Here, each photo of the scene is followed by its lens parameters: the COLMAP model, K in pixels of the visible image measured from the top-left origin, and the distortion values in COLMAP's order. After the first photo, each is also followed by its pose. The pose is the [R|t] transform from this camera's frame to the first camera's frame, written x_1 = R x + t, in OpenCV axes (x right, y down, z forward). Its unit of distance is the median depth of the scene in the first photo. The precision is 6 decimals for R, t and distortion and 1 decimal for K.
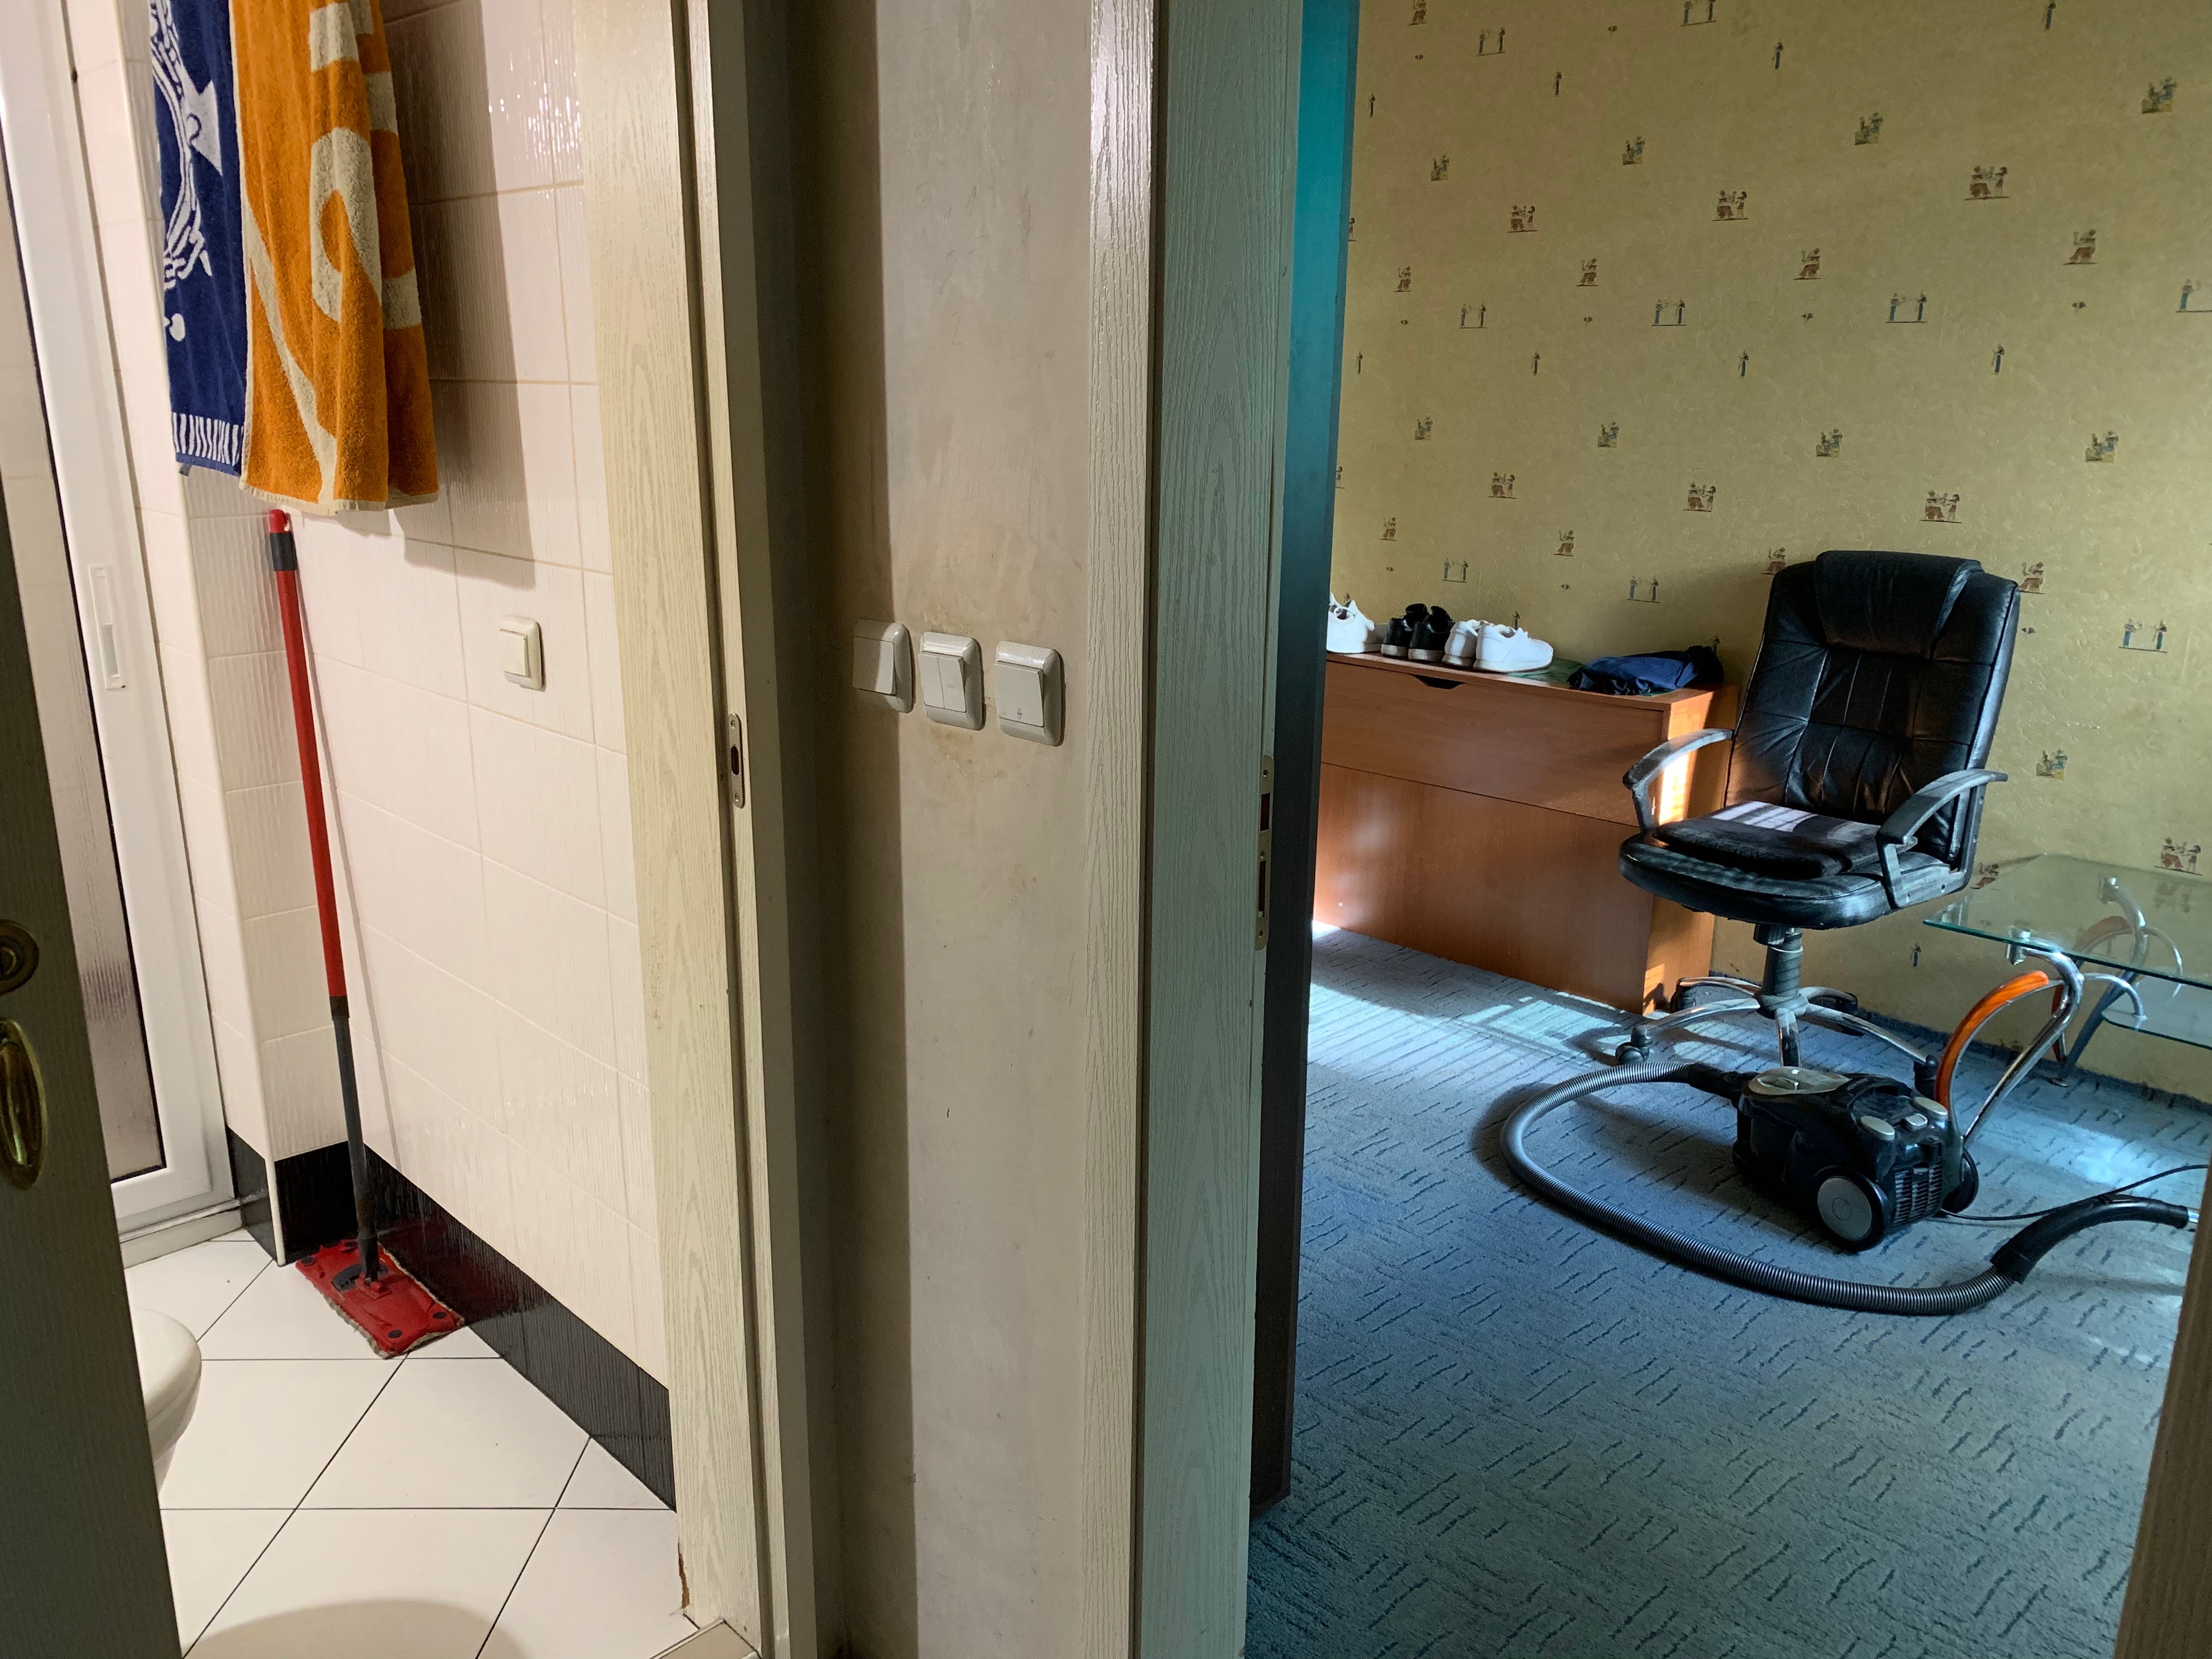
lens RADIAL K [[1684.1, 0, 1104.0], [0, 1684.1, 830.0], [0, 0, 1]] dist [0.026666, -0.021373]
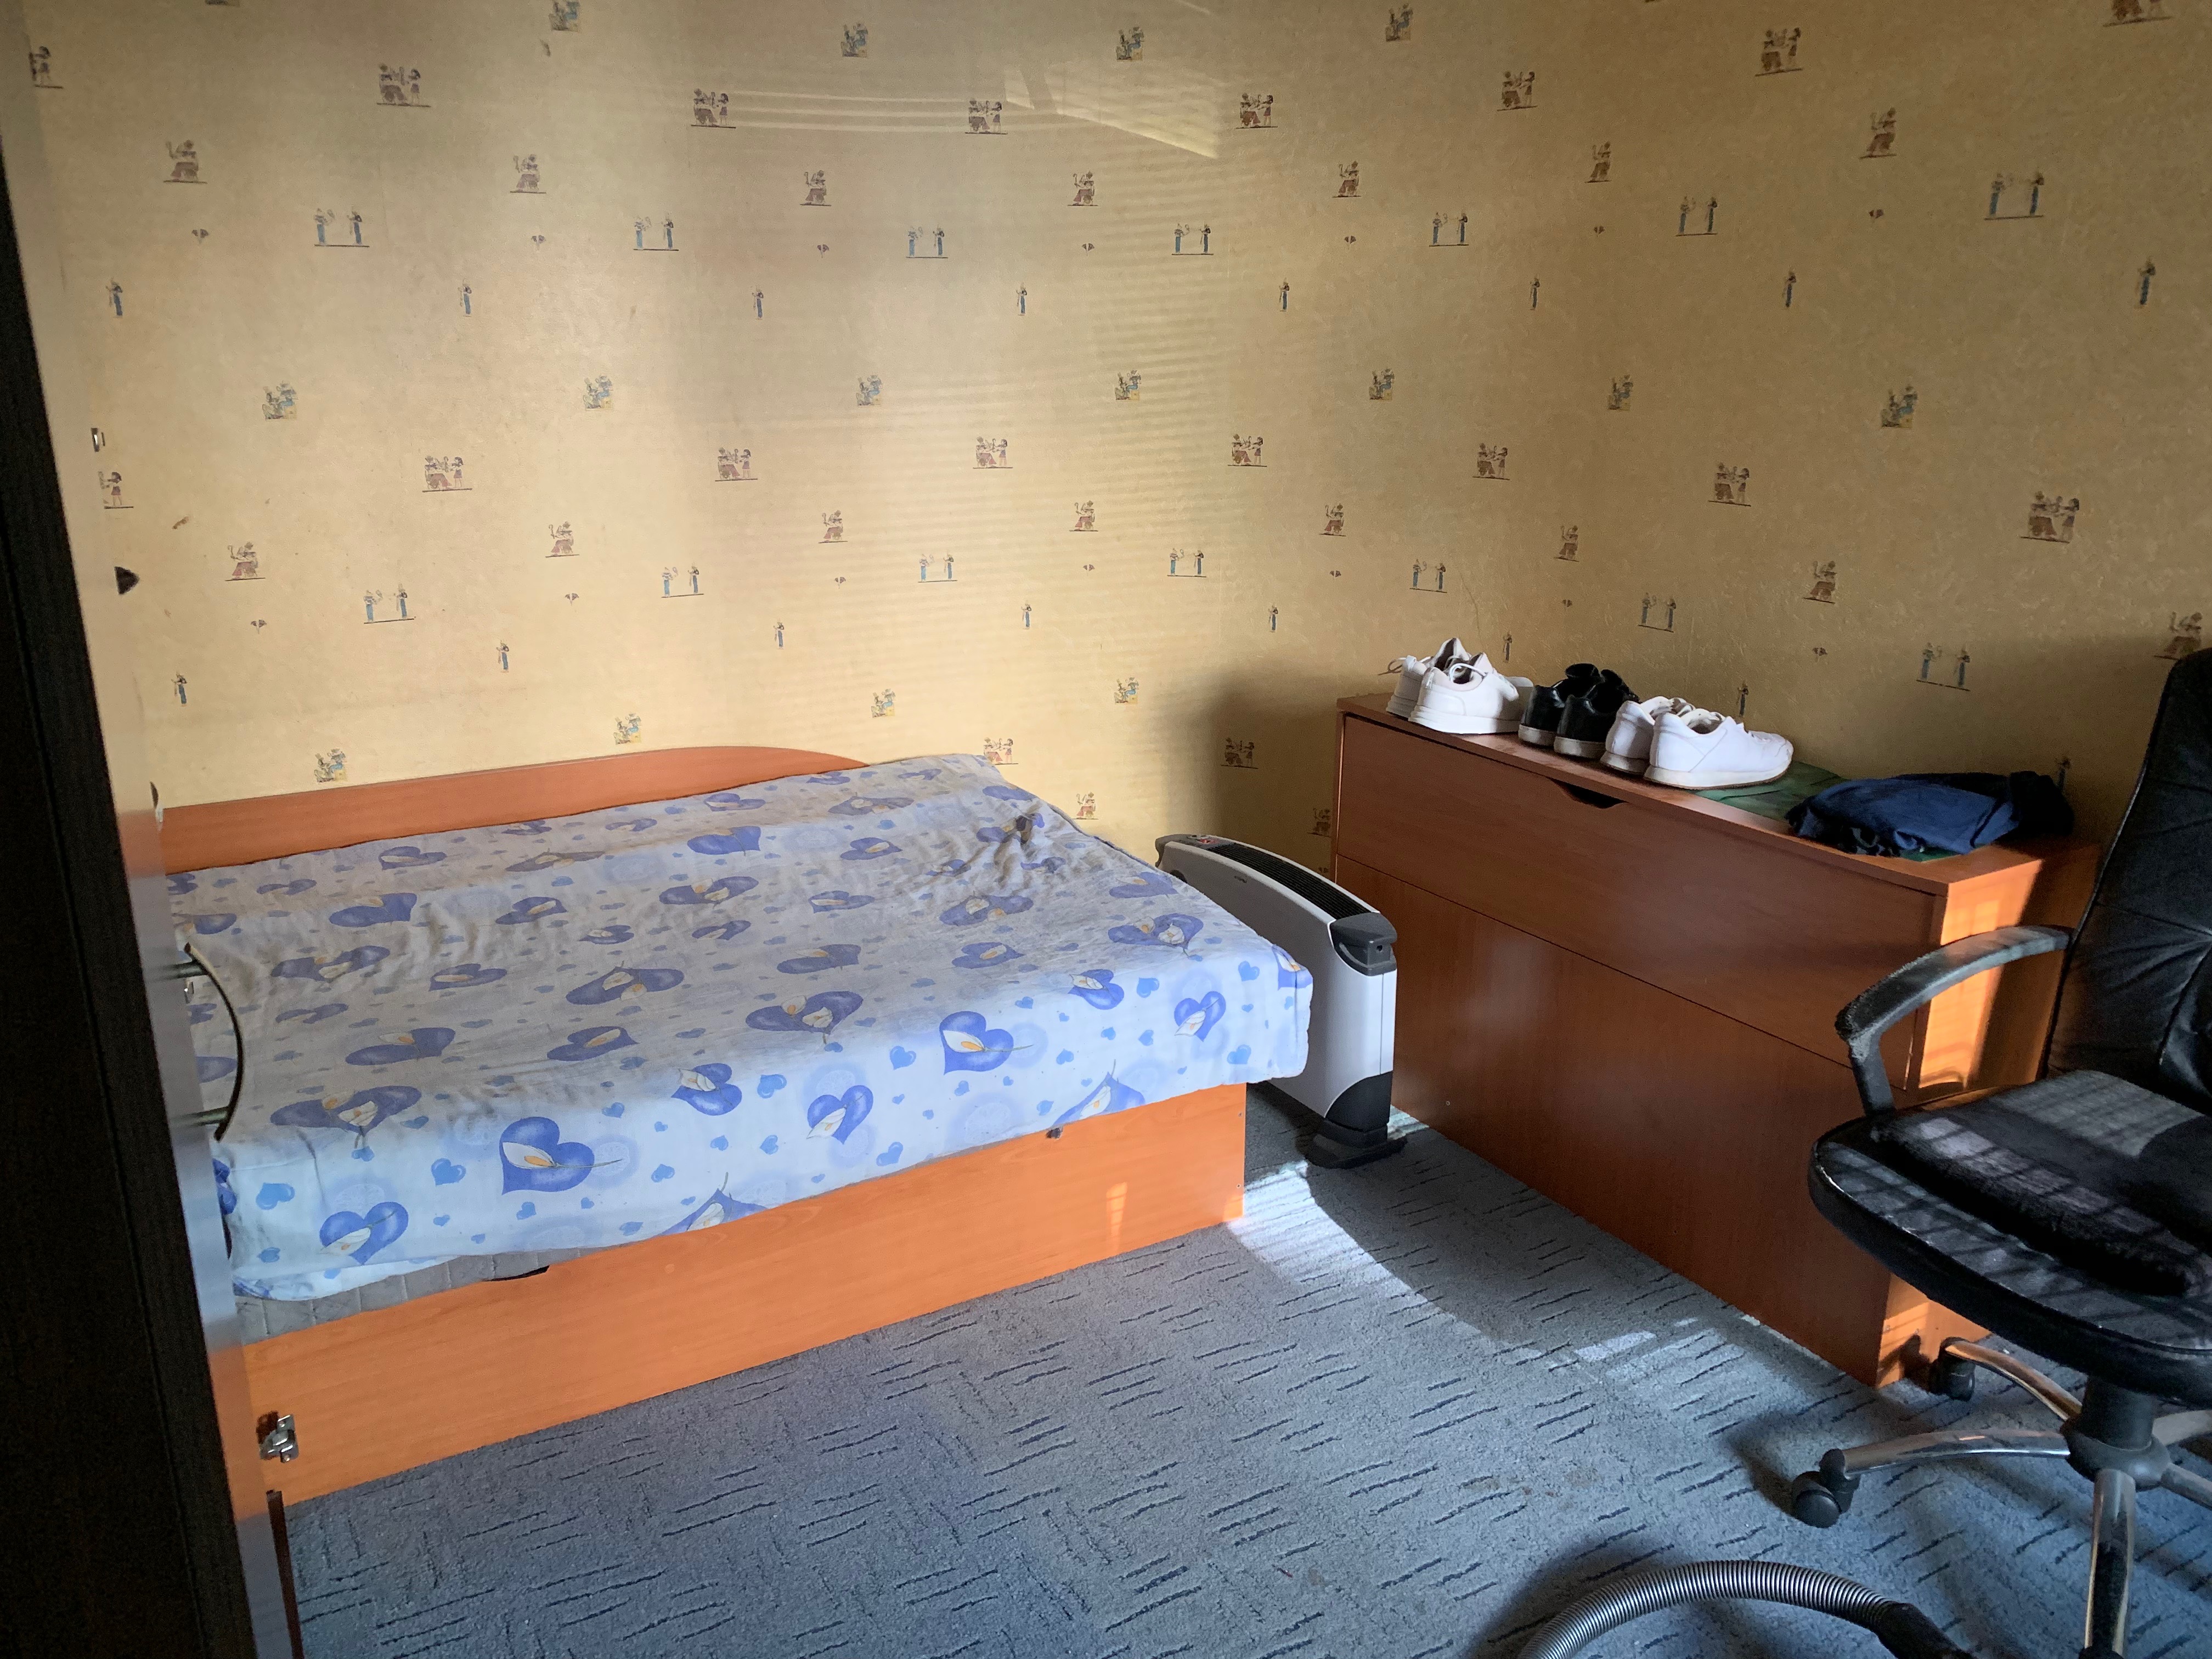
lens RADIAL K [[1684.1, 0, 1106.1], [0, 1684.1, 827.1], [0, 0, 1]] dist [0.026666, -0.021373]
pose [[0.970595, 0.065693, -0.231583, 0.176850], [-0.059935, 0.997695, 0.031822, -0.088285], [0.233139, -0.017006, 0.972295, 0.351495]]
